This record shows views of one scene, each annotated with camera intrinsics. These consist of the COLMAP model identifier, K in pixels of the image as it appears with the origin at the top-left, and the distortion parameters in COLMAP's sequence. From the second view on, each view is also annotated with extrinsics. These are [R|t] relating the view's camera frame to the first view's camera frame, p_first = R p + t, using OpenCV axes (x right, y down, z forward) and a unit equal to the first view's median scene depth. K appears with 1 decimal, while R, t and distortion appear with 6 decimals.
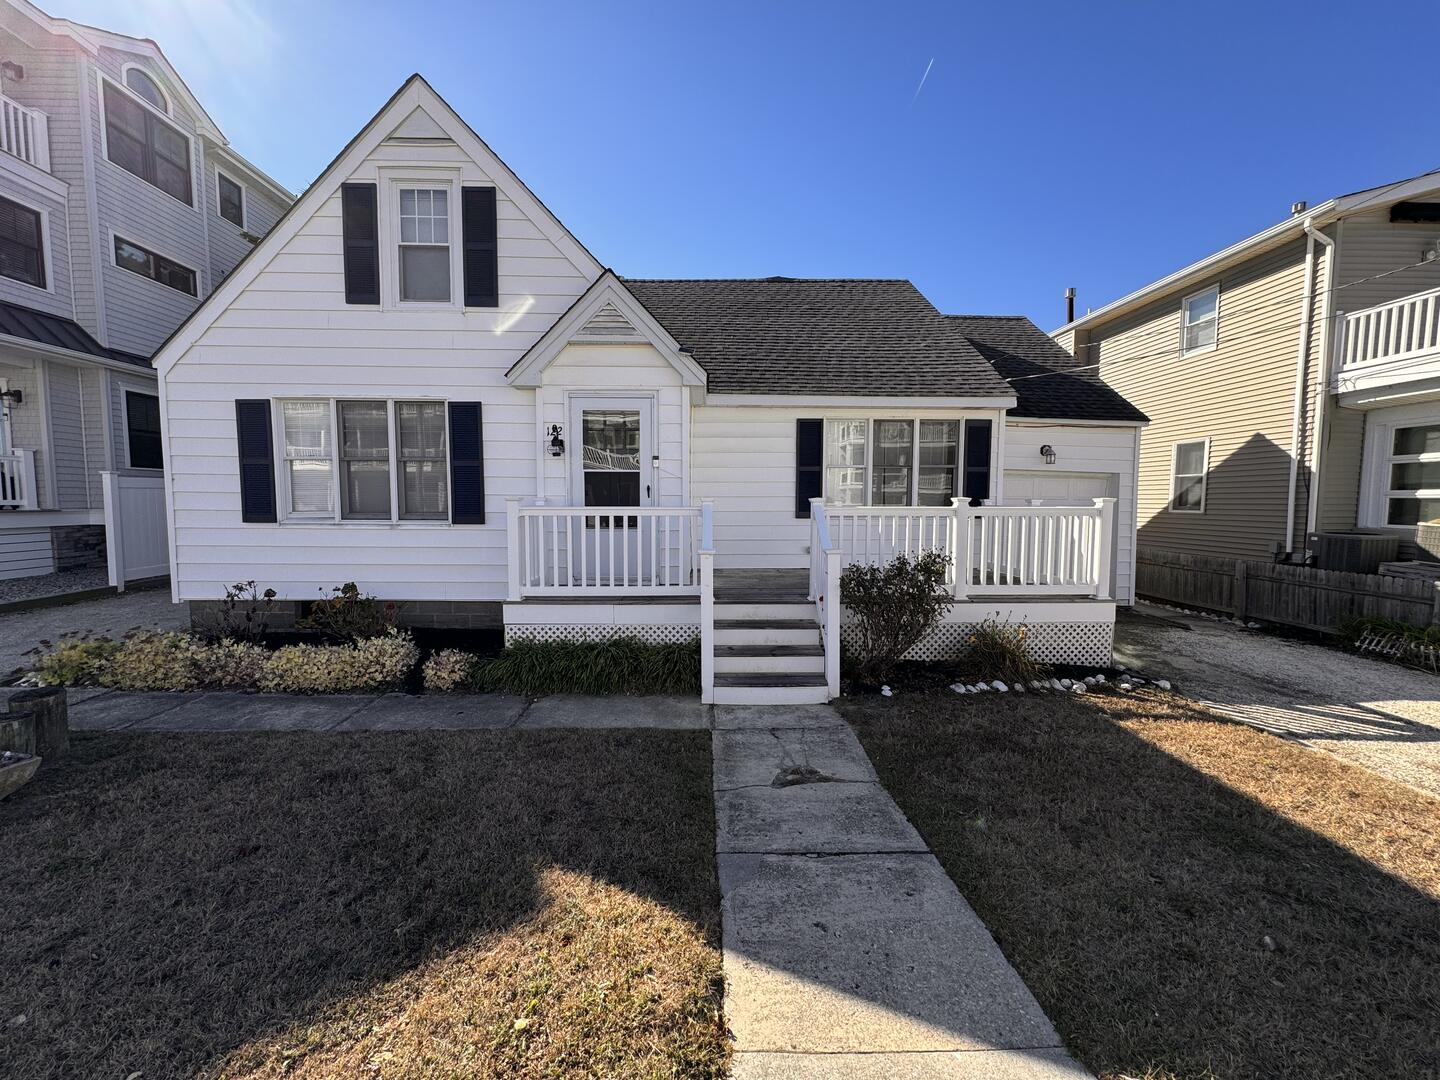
lens RADIAL K [[570.5, 0, 719.0], [0, 570.5, 537.9], [0, 0, 1]] dist [-0.003304, 0.000781]
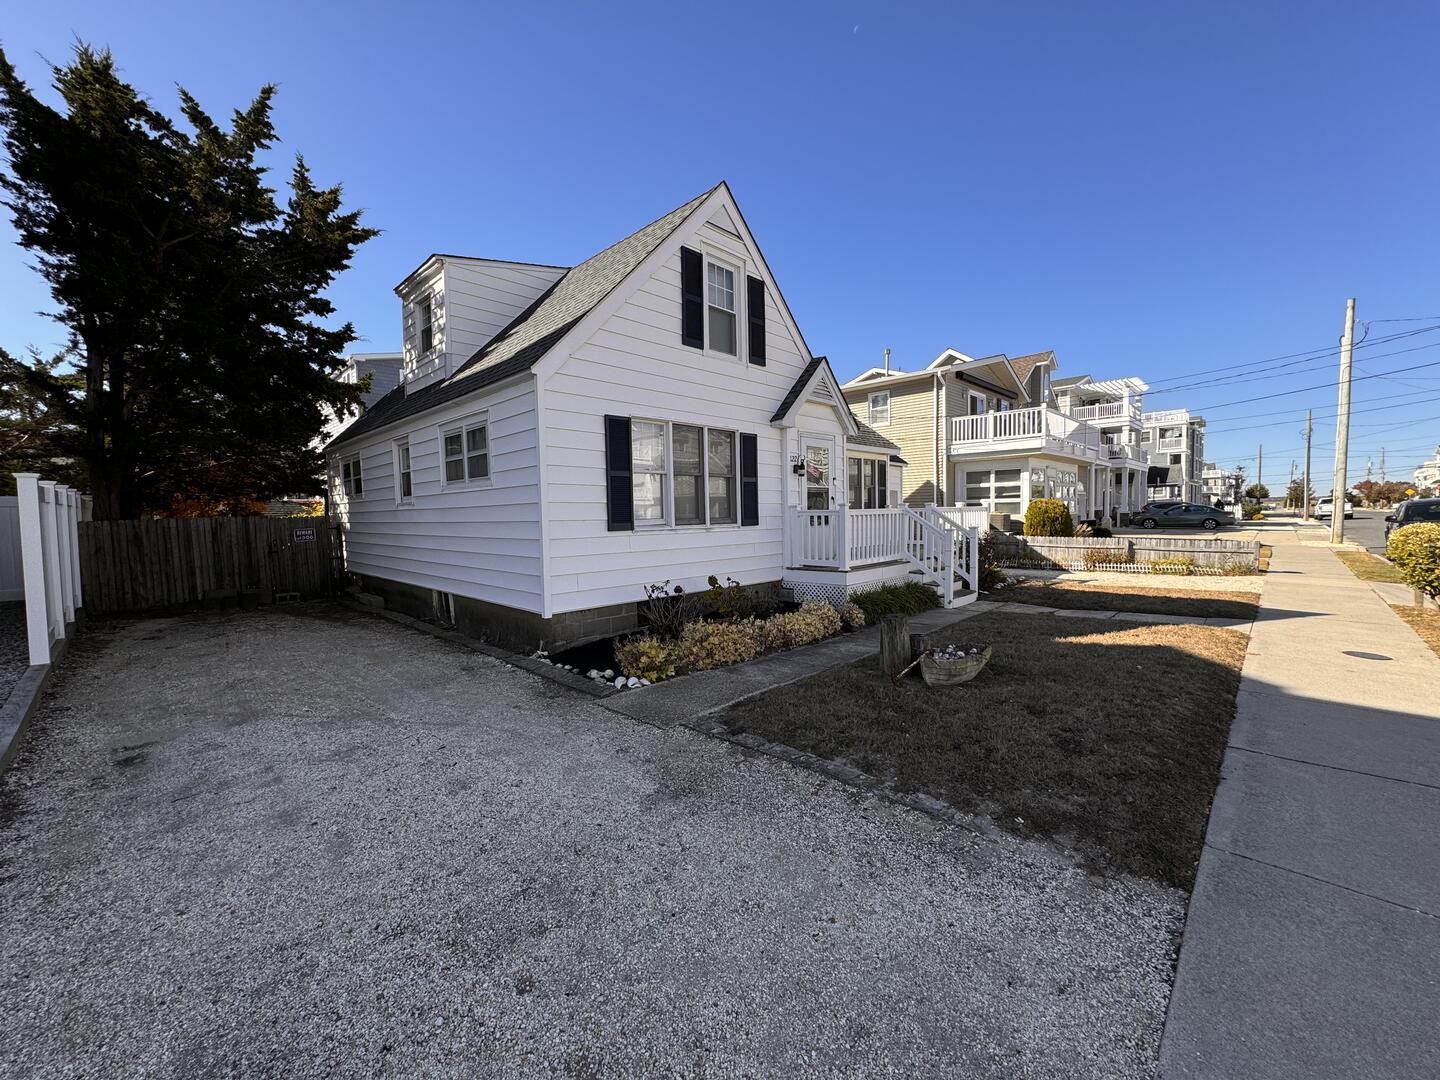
lens RADIAL K [[570.5, 0, 711.4], [0, 570.5, 541.2], [0, 0, 1]] dist [-0.003304, 0.000781]
pose [[0.722180, -0.053709, 0.689617, -1.433029], [0.077260, 0.997006, -0.003259, 0.009036], [-0.687377, 0.055634, 0.724167, 0.113567]]
